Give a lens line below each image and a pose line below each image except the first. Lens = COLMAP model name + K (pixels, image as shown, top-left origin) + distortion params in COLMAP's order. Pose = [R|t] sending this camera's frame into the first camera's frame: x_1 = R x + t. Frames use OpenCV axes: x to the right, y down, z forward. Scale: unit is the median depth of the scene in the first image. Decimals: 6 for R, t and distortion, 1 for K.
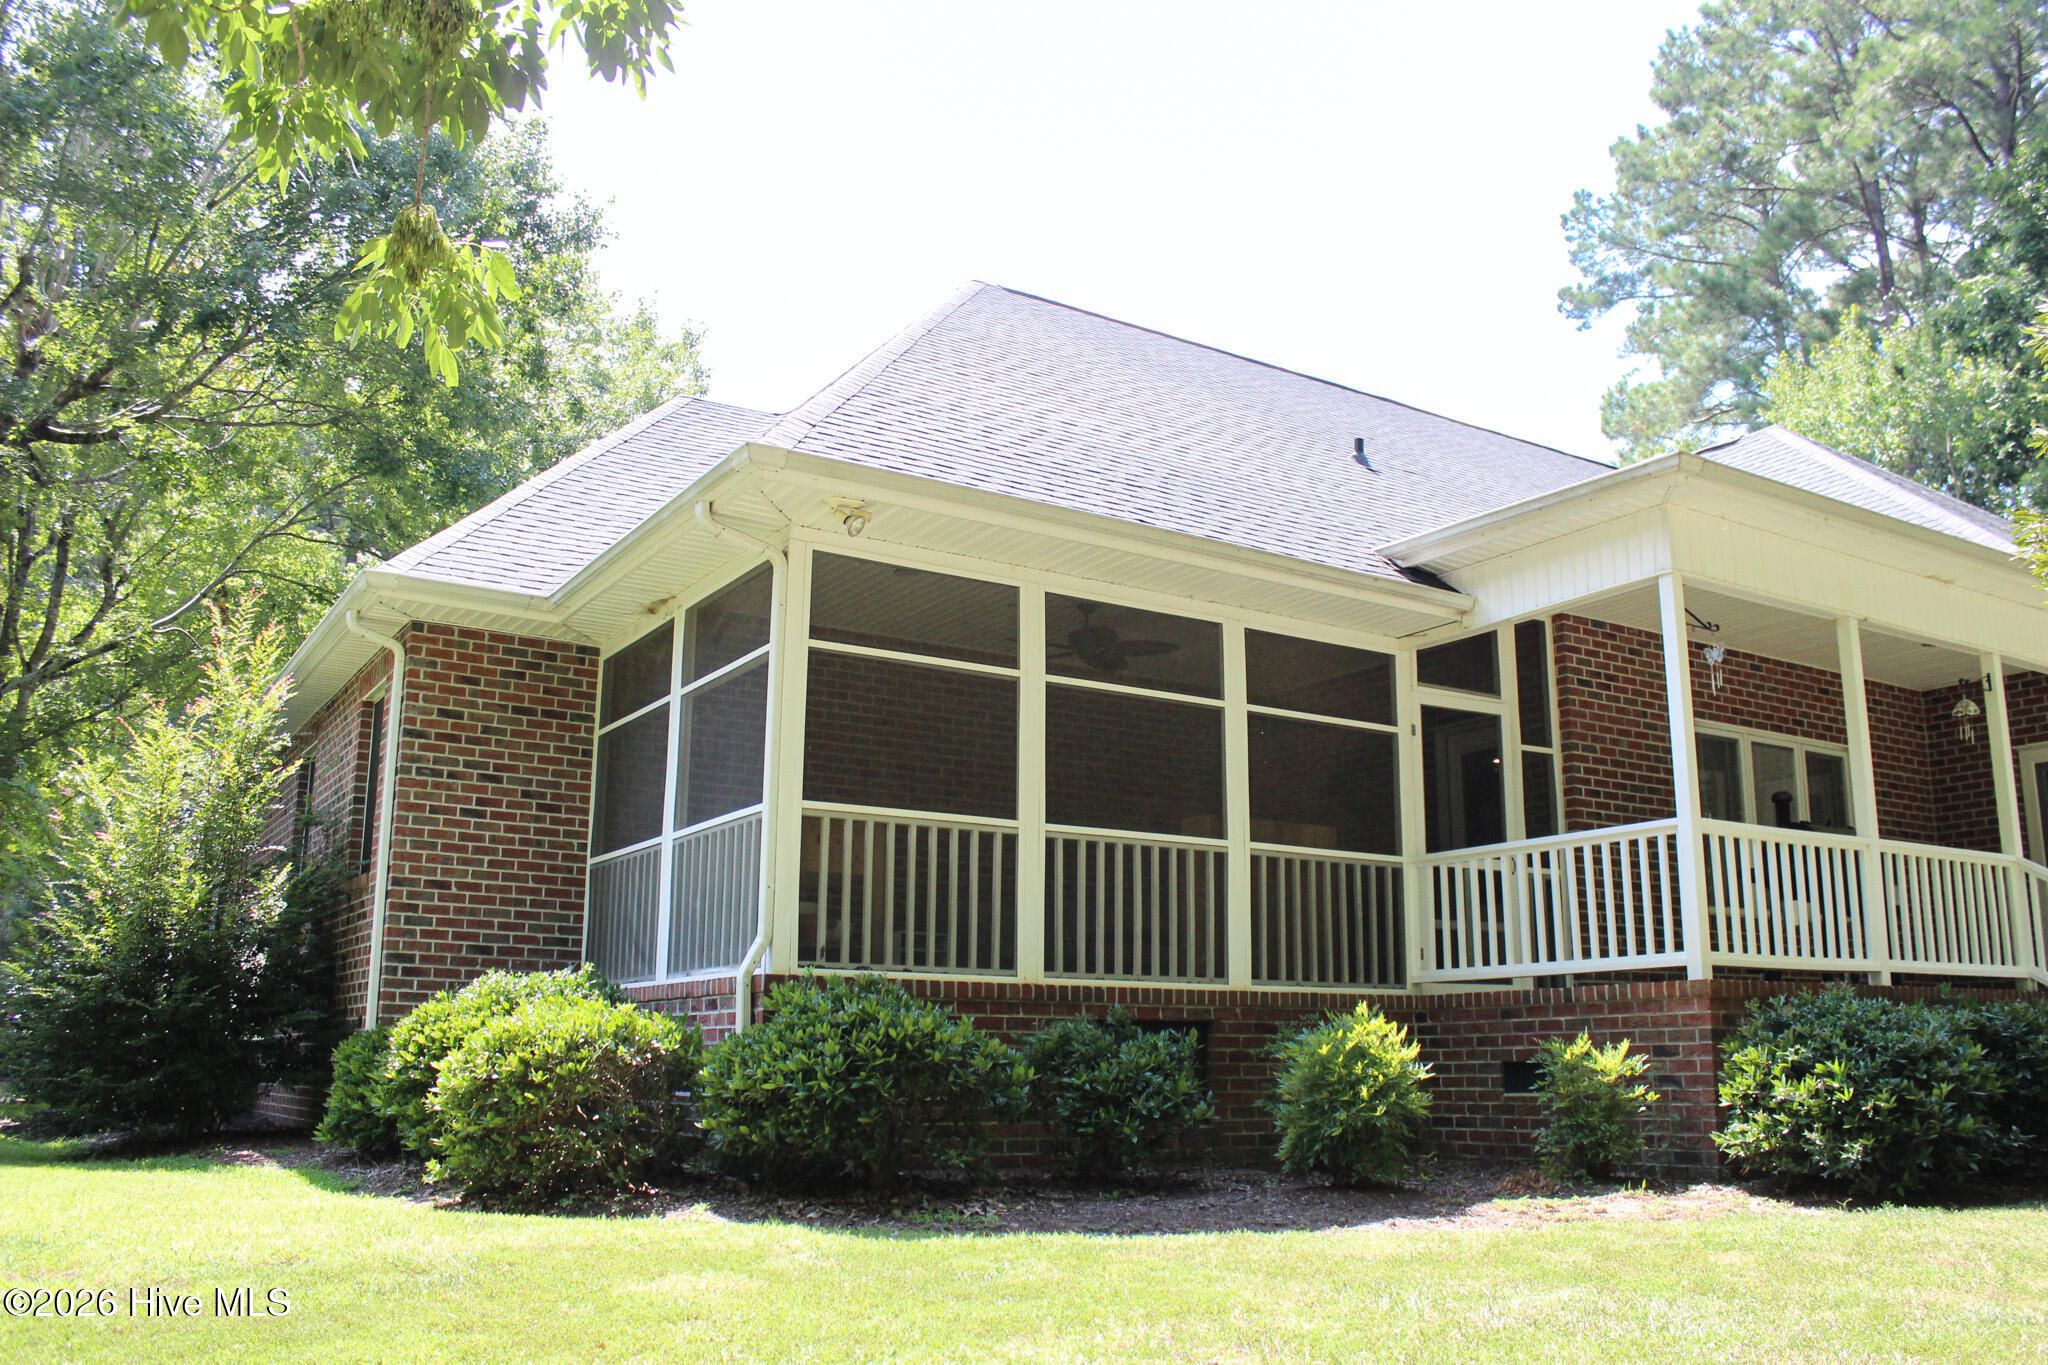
lens RADIAL K [[1722.9, 0, 1033.1], [0, 1722.9, 676.1], [0, 0, 1]] dist [-0.152411, 0.139065]
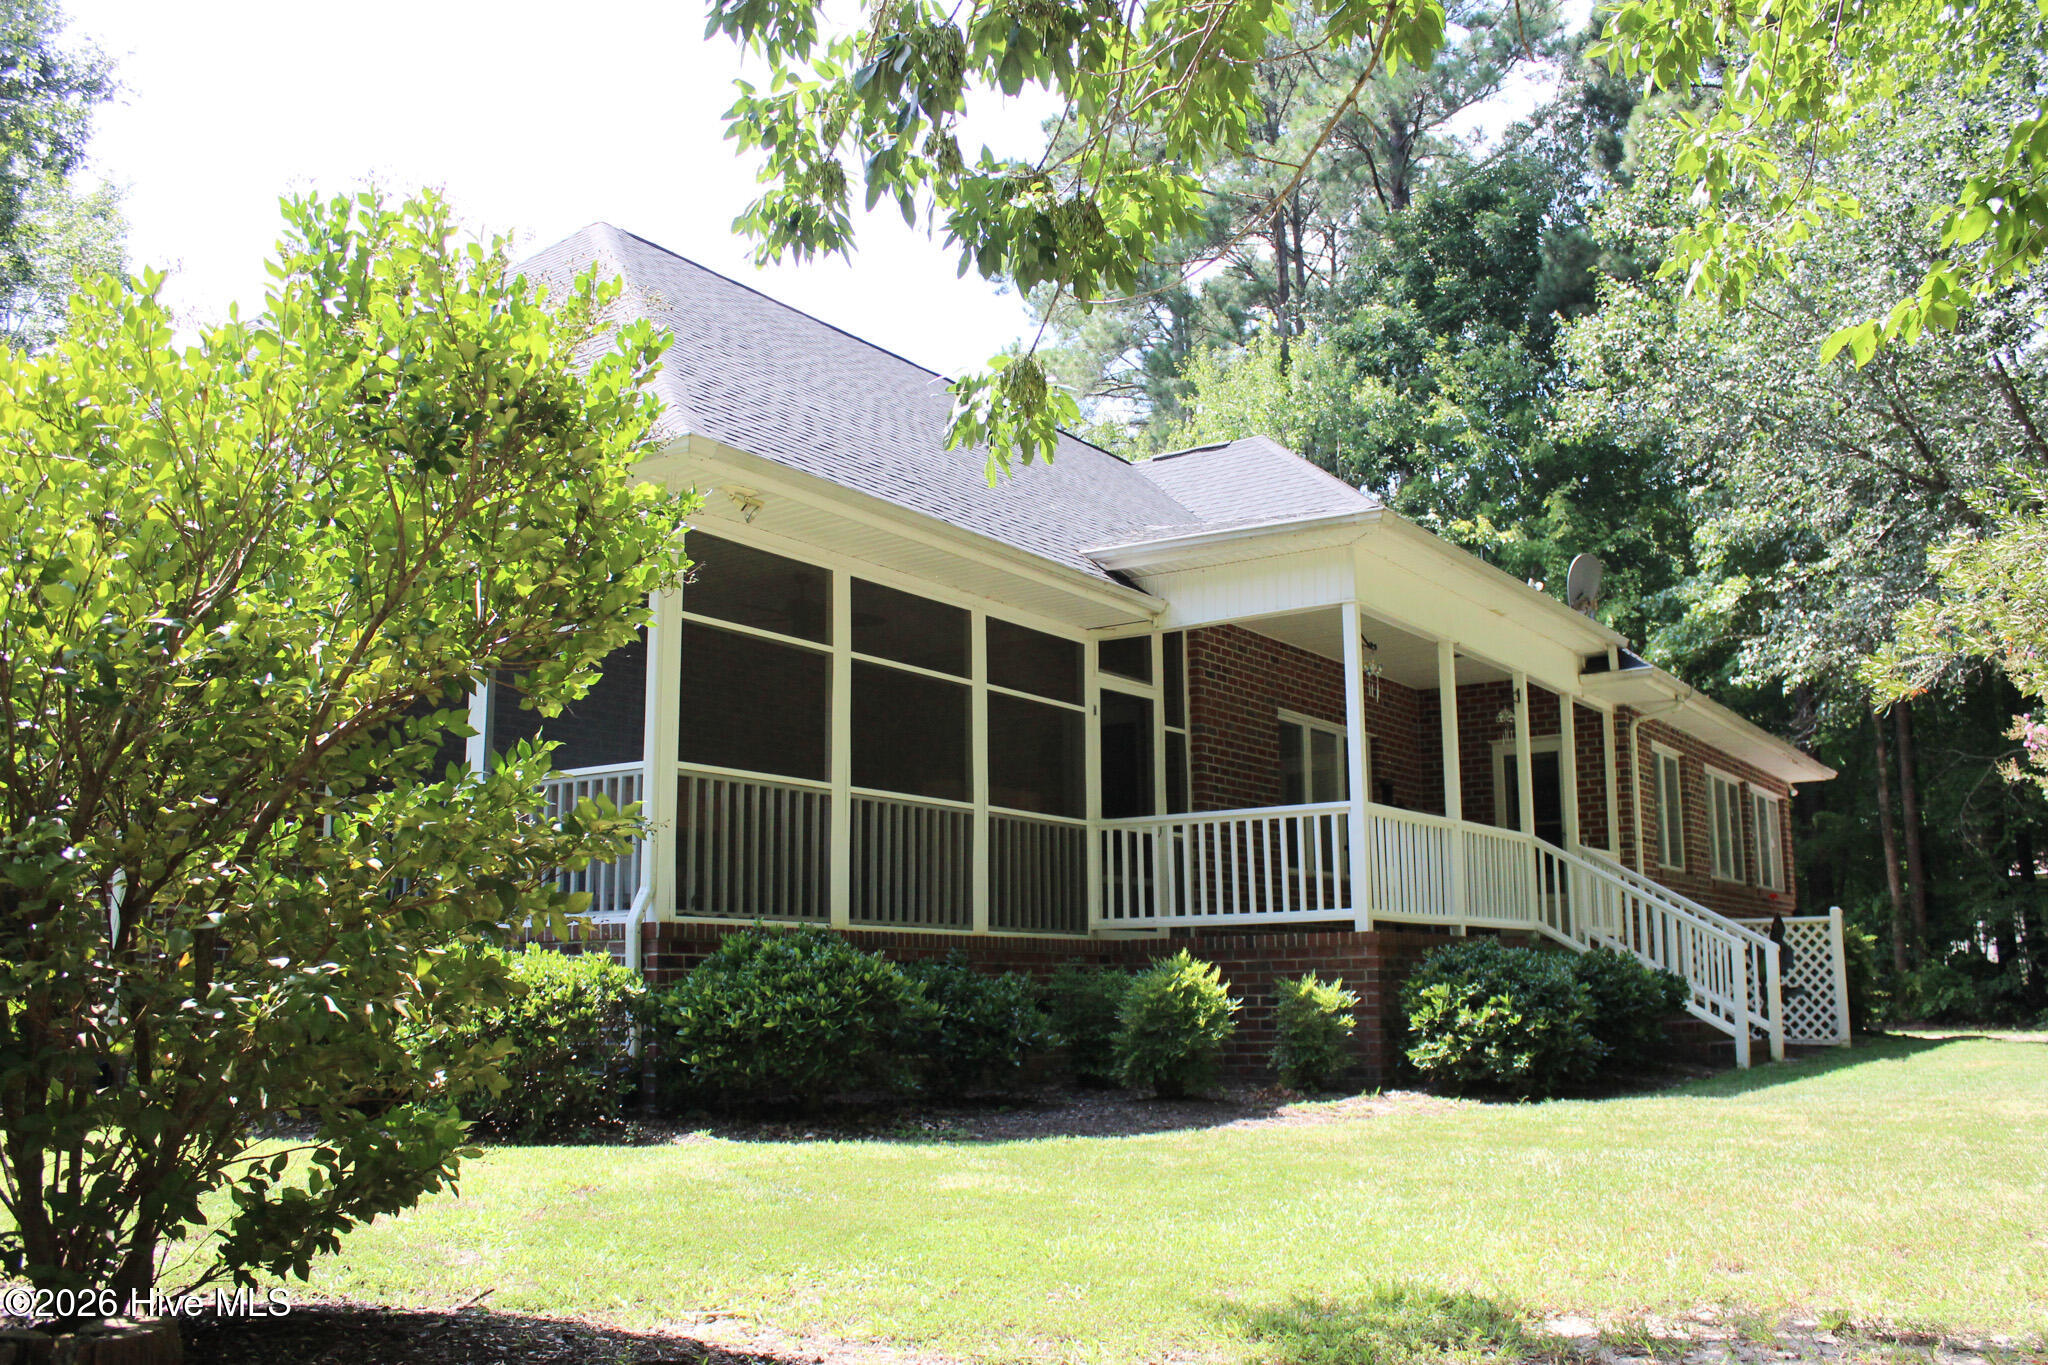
lens RADIAL K [[1795.8, 0, 1024.0], [0, 1795.8, 682.5], [0, 0, 1]] dist [-0.123996, 0.005336]
pose [[0.918582, 0.055021, 0.391383, -0.359521], [-0.074378, 0.996635, 0.034459, -0.030602], [-0.388170, -0.060764, 0.919583, -0.110119]]
